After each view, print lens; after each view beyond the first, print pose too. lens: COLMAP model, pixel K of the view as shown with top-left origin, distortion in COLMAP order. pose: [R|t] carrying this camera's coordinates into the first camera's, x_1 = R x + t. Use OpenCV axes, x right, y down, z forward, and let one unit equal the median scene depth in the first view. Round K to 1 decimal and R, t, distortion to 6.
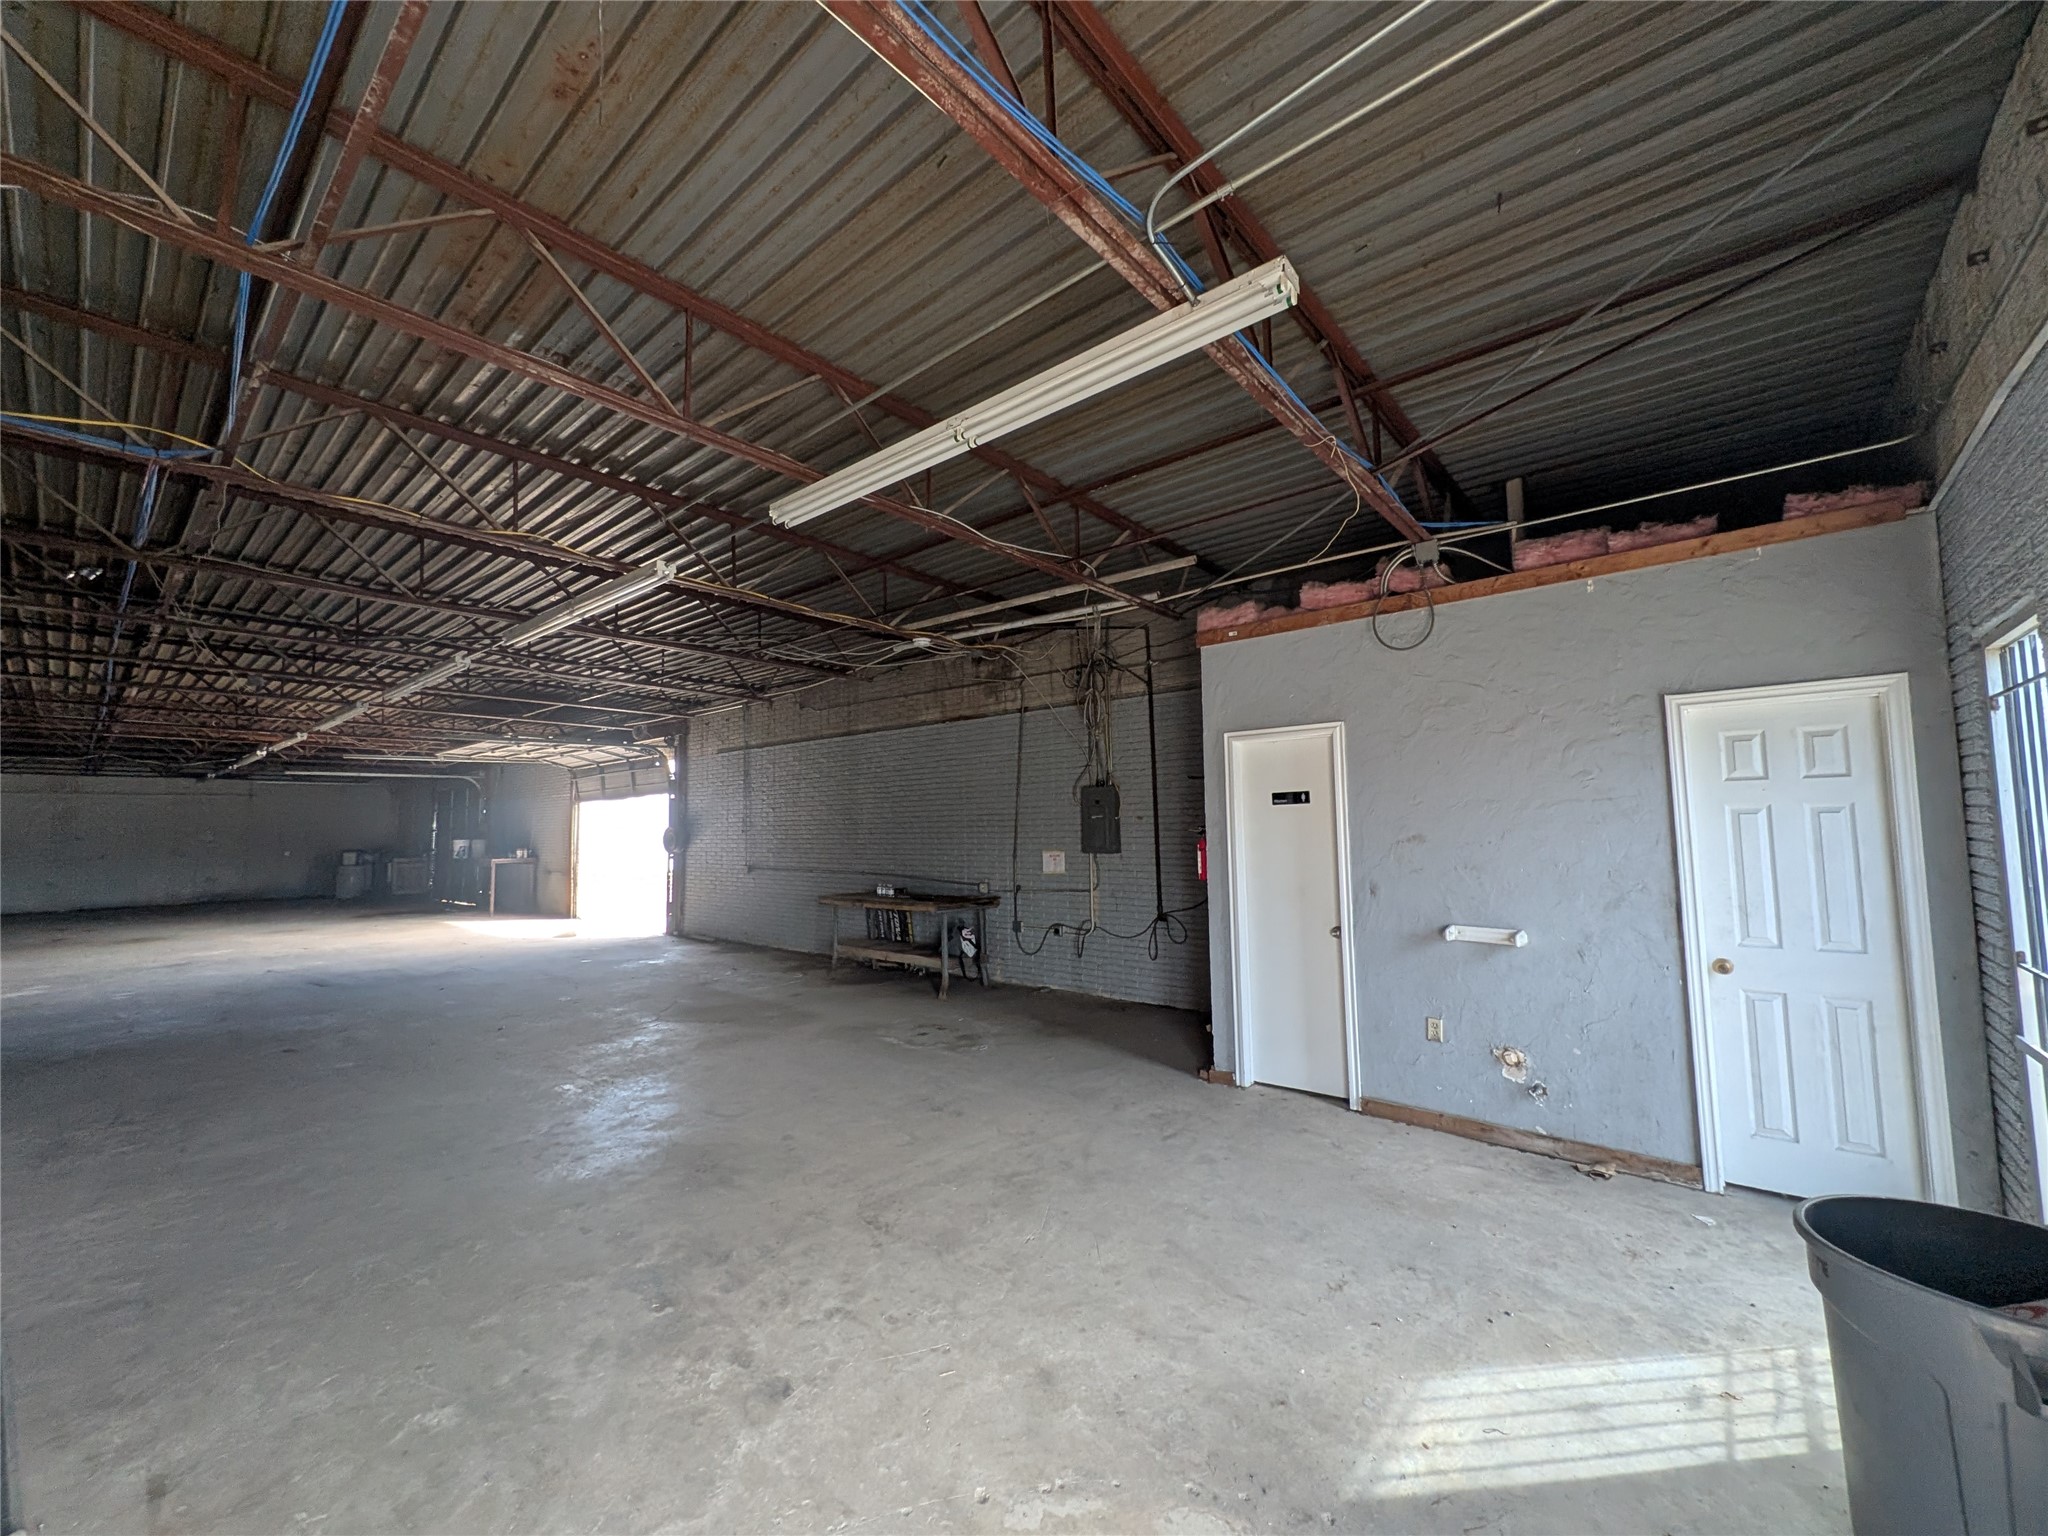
lens RADIAL K [[805.3, 0, 1030.5], [0, 805.3, 774.2], [0, 0, 1]] dist [0.010298, -0.002088]
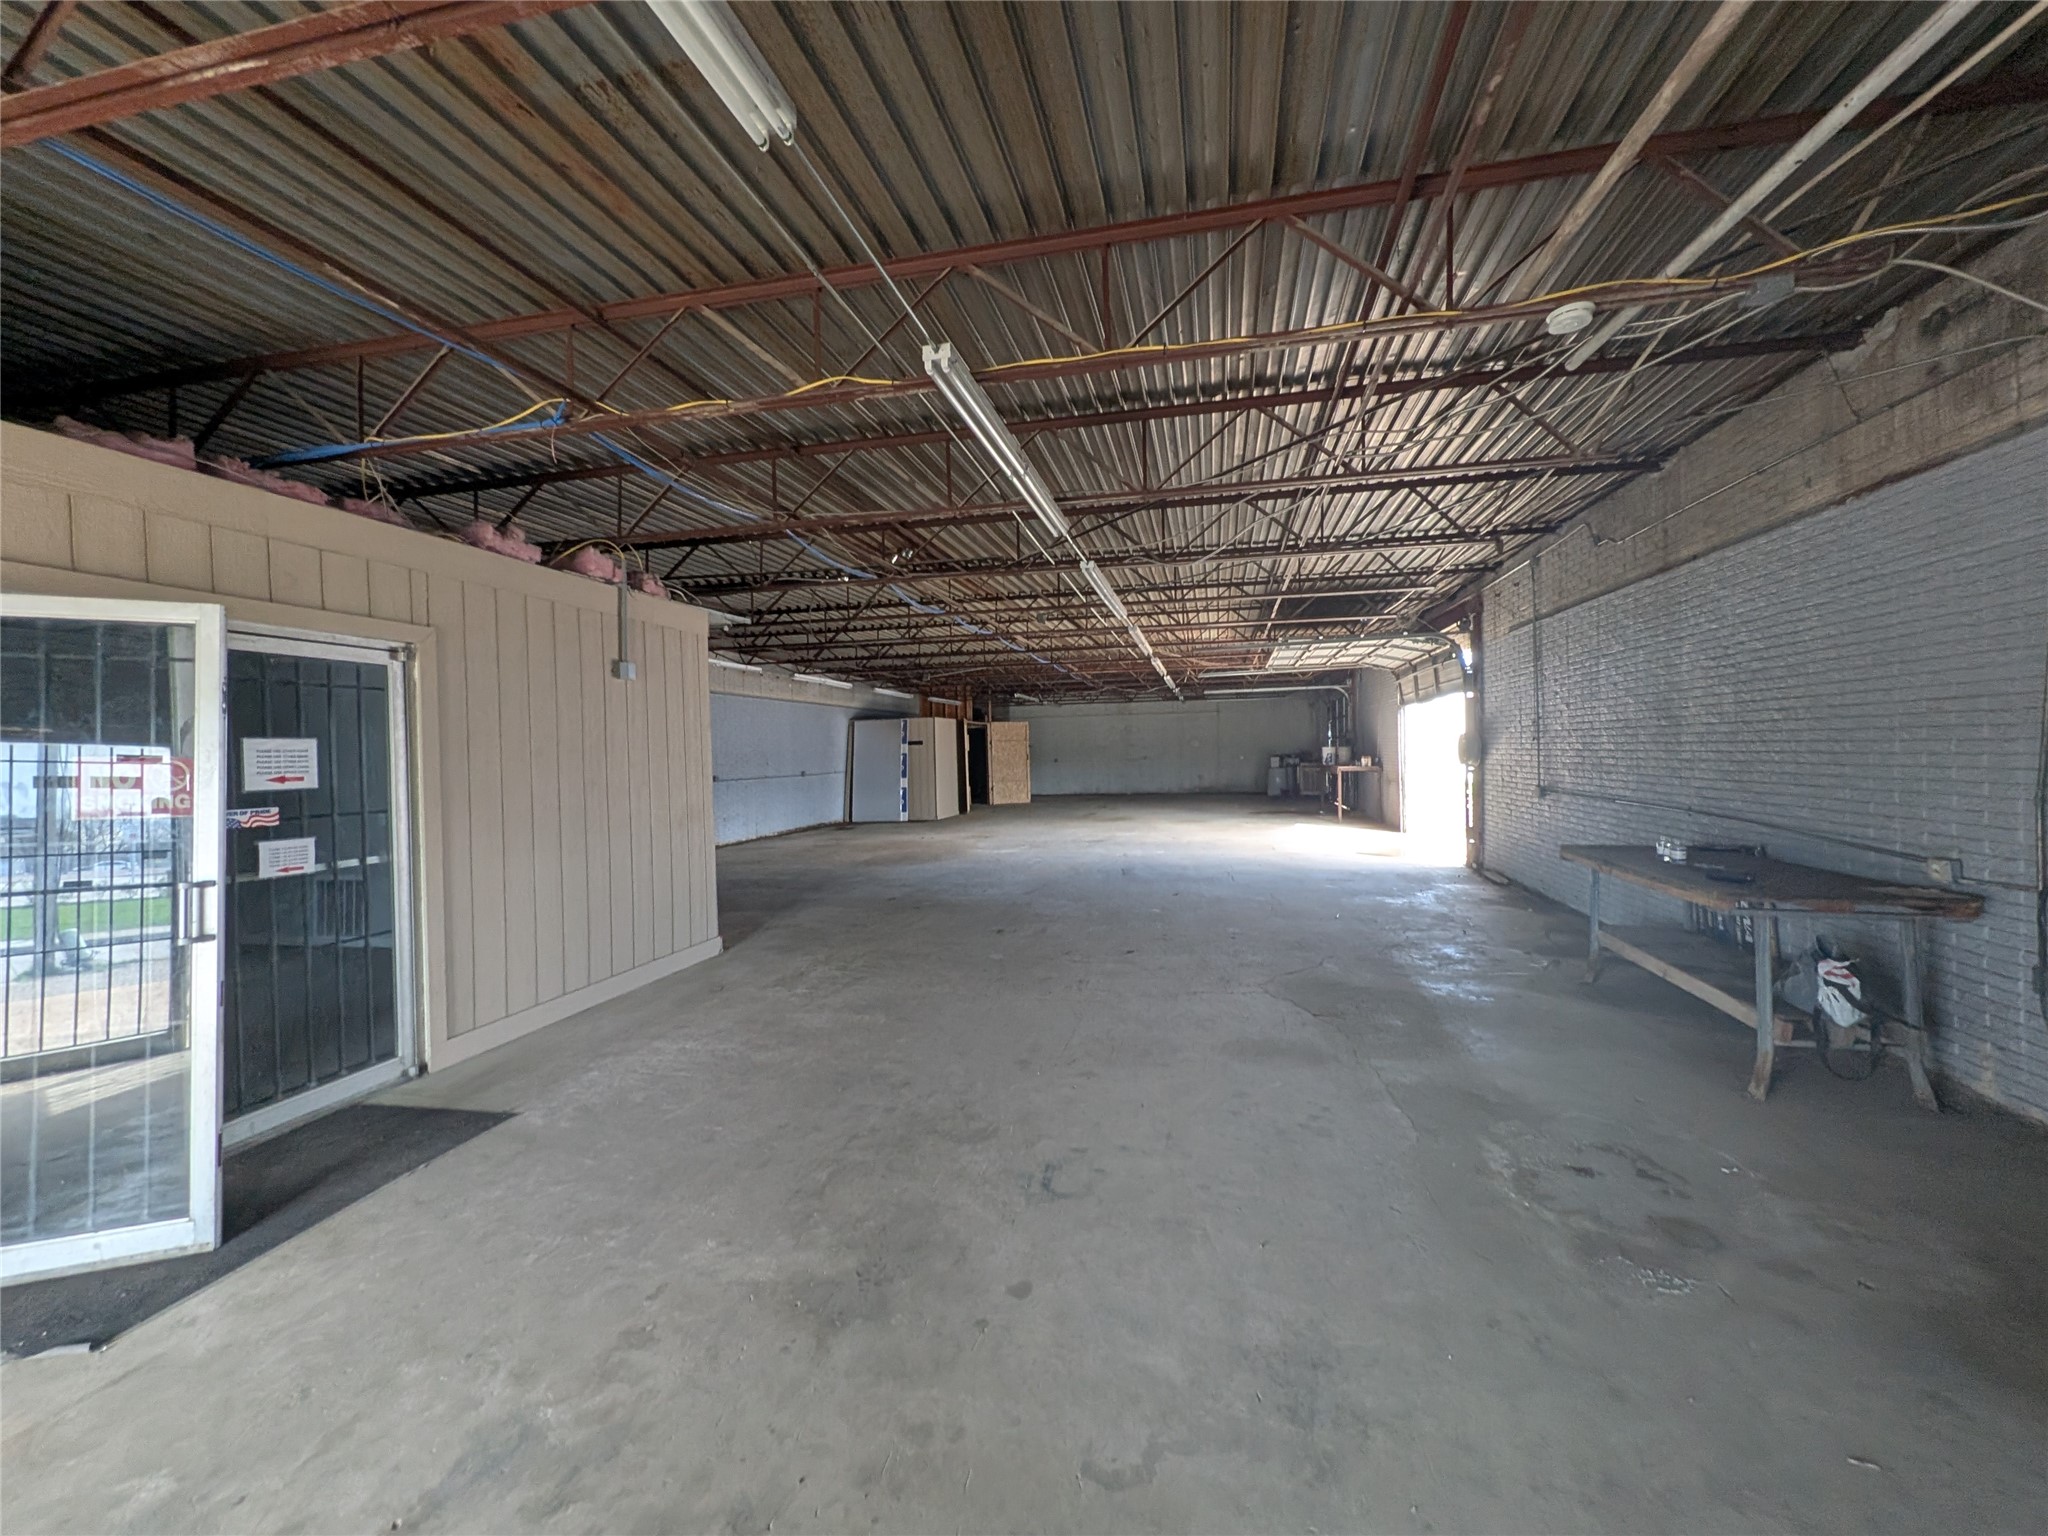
lens RADIAL K [[805.3, 0, 1039.3], [0, 805.3, 761.5], [0, 0, 1]] dist [0.010298, -0.002088]
pose [[0.464231, 0.016853, -0.885554, 0.099675], [0.074325, 0.995551, 0.057910, 0.024230], [0.882590, -0.092703, 0.460913, 0.387592]]
